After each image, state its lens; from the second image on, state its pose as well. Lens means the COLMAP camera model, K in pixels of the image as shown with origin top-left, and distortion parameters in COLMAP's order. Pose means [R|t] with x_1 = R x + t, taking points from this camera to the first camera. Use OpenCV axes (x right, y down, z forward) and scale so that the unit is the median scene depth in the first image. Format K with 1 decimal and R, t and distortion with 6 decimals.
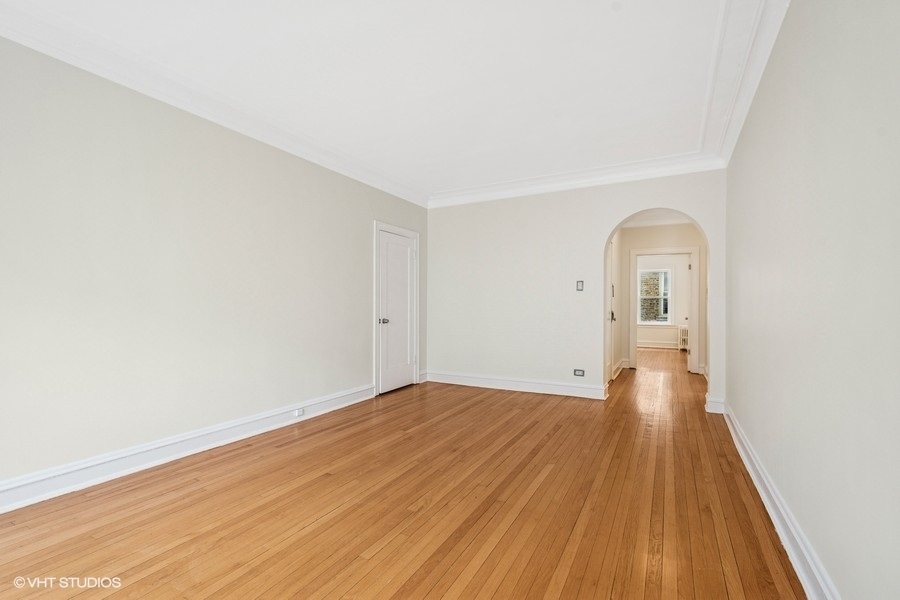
lens RADIAL K [[417.6, 0, 450.0], [0, 417.6, 300.0], [0, 0, 1]] dist [0.001619, 0.000350]
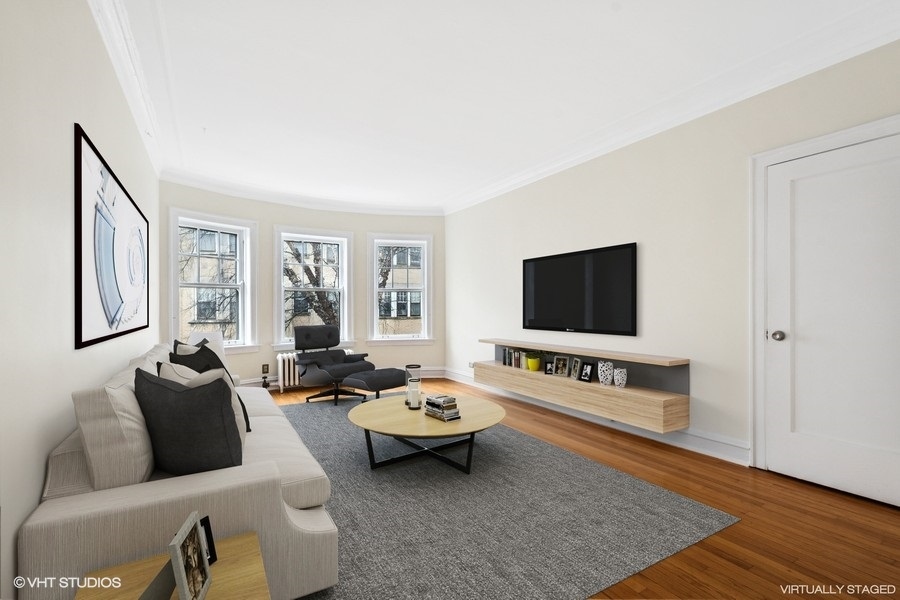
lens RADIAL K [[417.6, 0, 450.0], [0, 417.6, 300.0], [0, 0, 1]] dist [0.001619, 0.000350]
pose [[-0.534790, -0.007522, -0.844952, 0.516399], [0.015327, 0.999710, -0.018600, 0.008631], [0.844846, -0.022898, -0.534519, 0.955038]]
